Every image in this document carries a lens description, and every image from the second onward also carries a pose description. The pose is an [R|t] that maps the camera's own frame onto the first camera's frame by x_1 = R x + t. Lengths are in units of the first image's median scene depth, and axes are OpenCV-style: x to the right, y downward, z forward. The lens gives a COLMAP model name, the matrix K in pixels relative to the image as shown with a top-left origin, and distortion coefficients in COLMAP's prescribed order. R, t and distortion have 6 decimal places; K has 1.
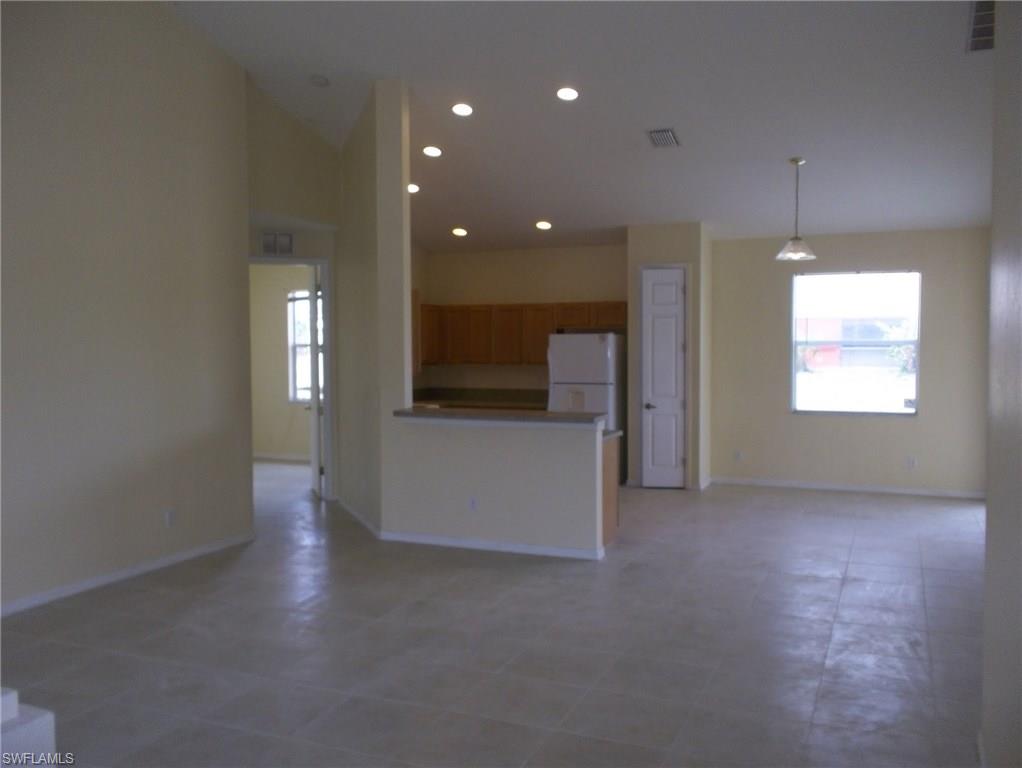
lens RADIAL K [[899.5, 0, 520.0], [0, 899.5, 386.5], [0, 0, 1]] dist [0.005906, 0.006307]
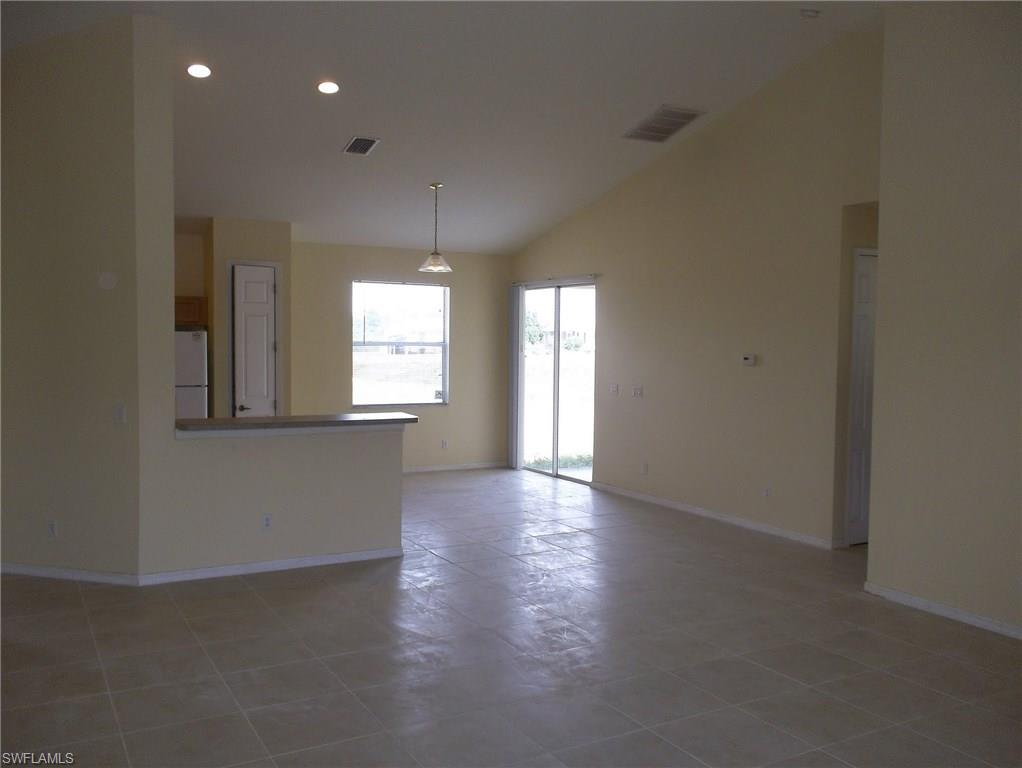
lens RADIAL K [[899.5, 0, 520.0], [0, 899.5, 386.5], [0, 0, 1]] dist [0.005906, 0.006307]
pose [[0.620224, -0.029166, 0.783883, -0.427877], [0.022704, 0.999557, 0.019227, -0.012636], [-0.784096, 0.005872, 0.620611, 0.169869]]
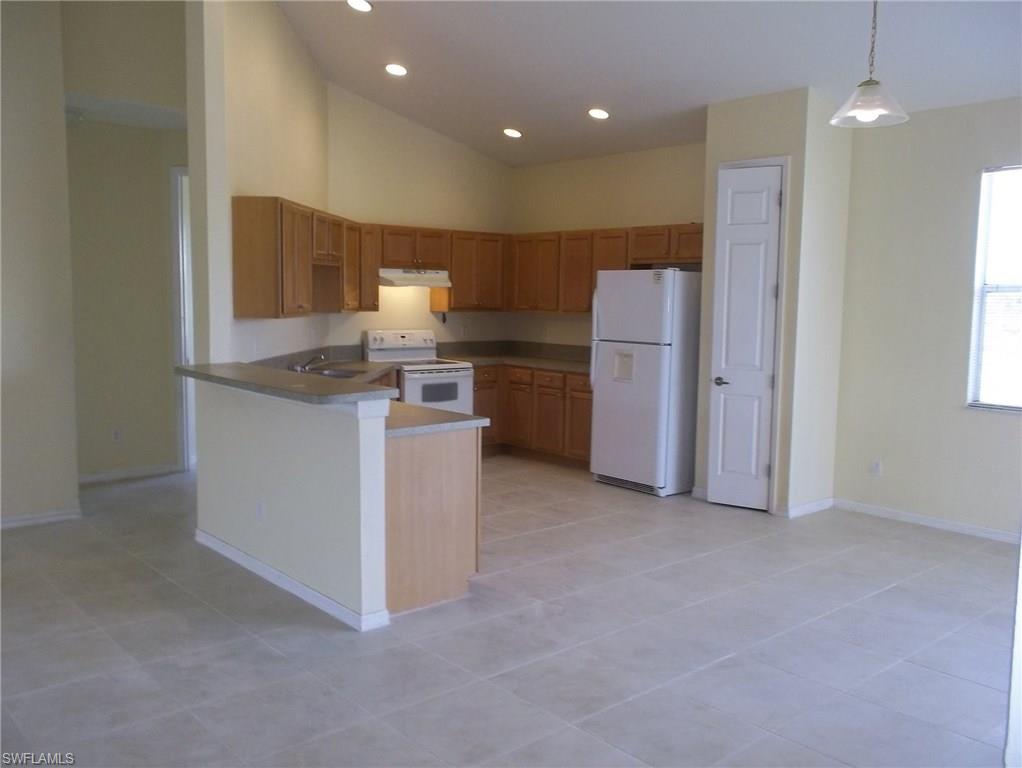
lens RADIAL K [[865.3, 0, 511.0], [0, 865.3, 384.0], [0, 0, 1]] dist [-0.035482, 0.003662]
pose [[0.891945, 0.063806, -0.447620, 0.289697], [-0.039775, 0.997227, 0.062894, -0.009322], [0.450392, -0.038294, 0.892009, 0.372405]]
